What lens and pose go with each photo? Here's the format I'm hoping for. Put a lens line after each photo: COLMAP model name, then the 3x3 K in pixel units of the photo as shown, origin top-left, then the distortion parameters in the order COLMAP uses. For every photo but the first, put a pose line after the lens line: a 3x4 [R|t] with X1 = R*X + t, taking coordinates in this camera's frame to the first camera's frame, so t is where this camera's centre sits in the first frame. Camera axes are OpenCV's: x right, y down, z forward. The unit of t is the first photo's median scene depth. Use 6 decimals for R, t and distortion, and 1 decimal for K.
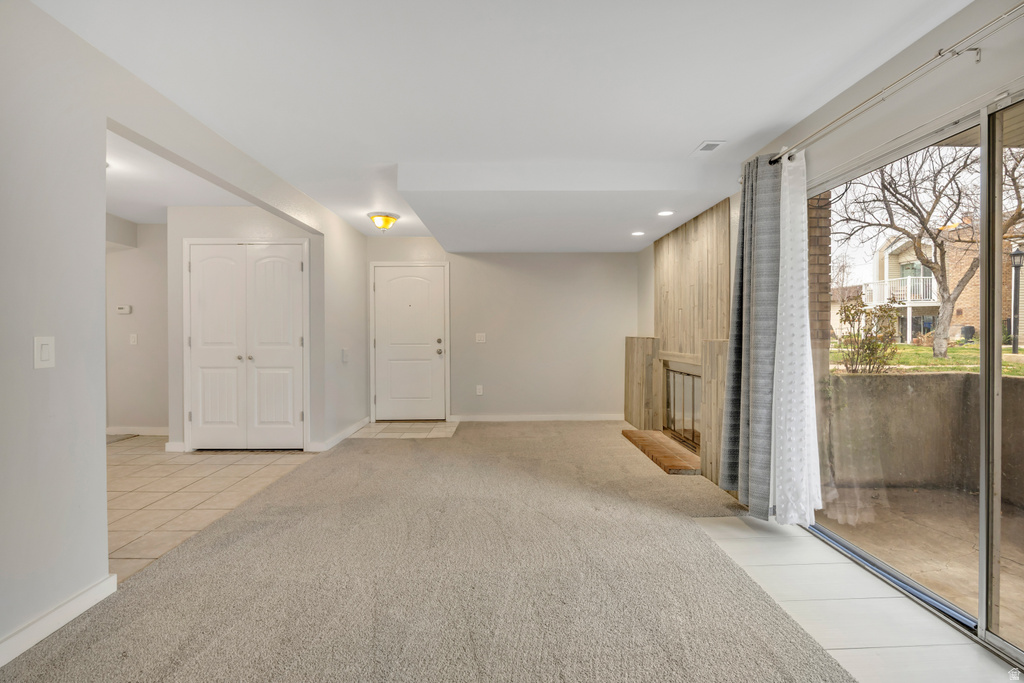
lens RADIAL K [[444.9, 0, 512.4], [0, 444.9, 338.1], [0, 0, 1]] dist [-0.013191, 0.000016]
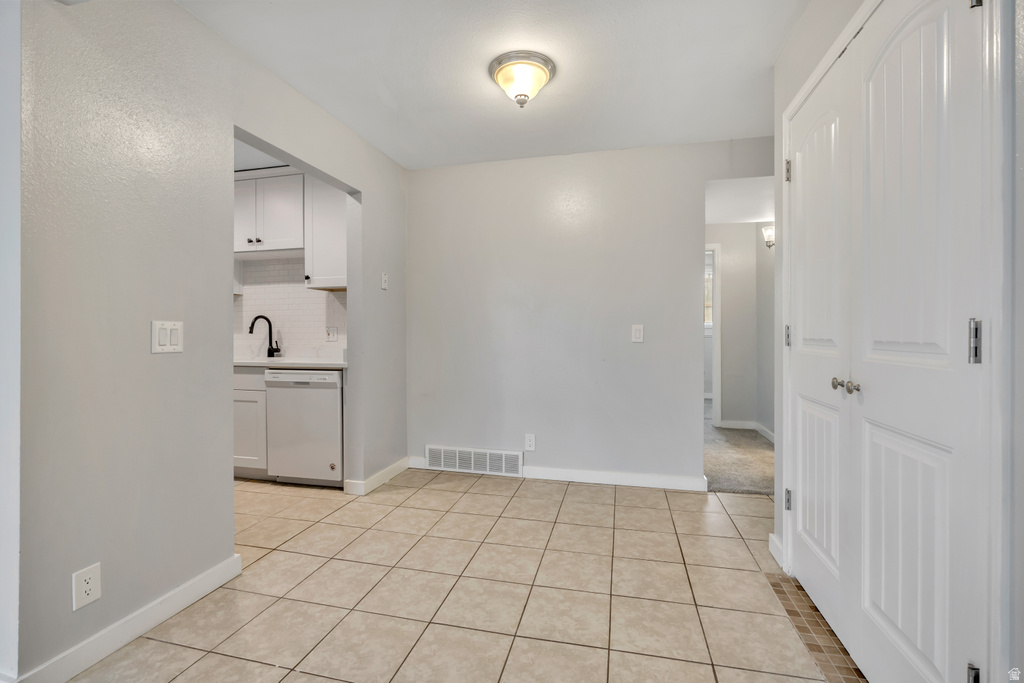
lens RADIAL K [[444.9, 0, 512.4], [0, 444.9, 338.1], [0, 0, 1]] dist [-0.013191, 0.000016]
pose [[-0.253565, -0.002925, -0.967314, -0.280473], [-0.012432, 0.999923, 0.000235, 0.012287], [0.967239, 0.012085, -0.253582, 1.131712]]
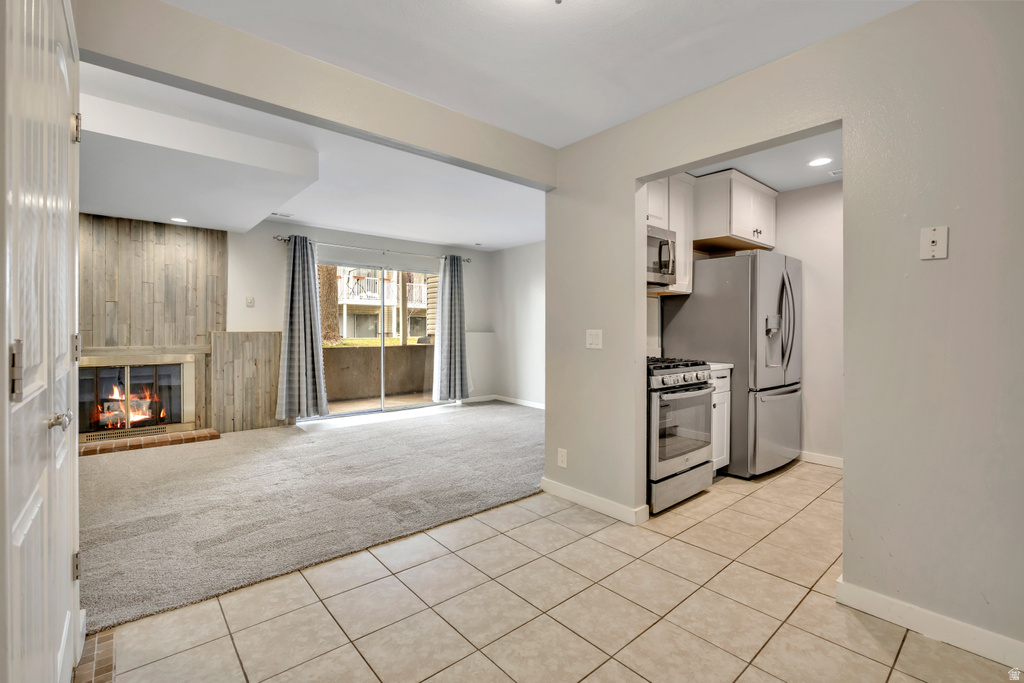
lens RADIAL K [[455.0, 0, 513.2], [0, 455.0, 309.1], [0, 0, 1]] dist [-0.017448, 0.000078]
pose [[-0.645073, 0.016515, 0.763942, -1.290845], [-0.005261, 0.999647, -0.026053, -0.021233], [-0.764103, -0.020825, -0.644758, 1.314325]]
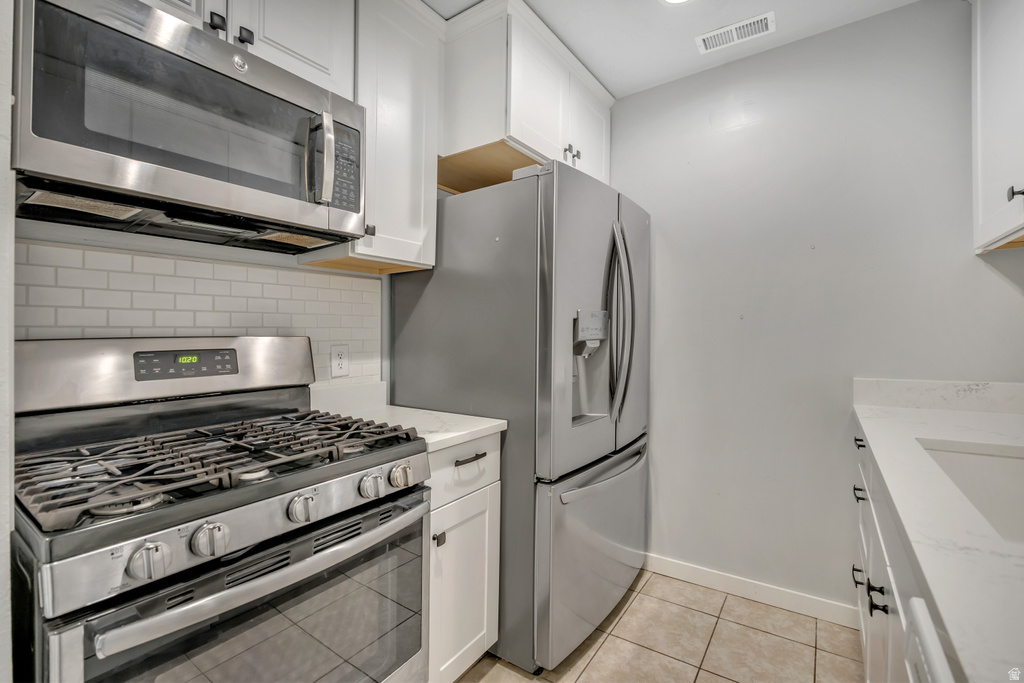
lens RADIAL K [[447.9, 0, 514.8], [0, 447.9, 334.3], [0, 0, 1]] dist [-0.013796, -0.000369]
pose [[-0.817046, -0.000712, 0.576572, -1.078730], [0.009324, 0.999852, 0.014446, -0.020210], [-0.576497, 0.017179, -0.816919, 0.577432]]
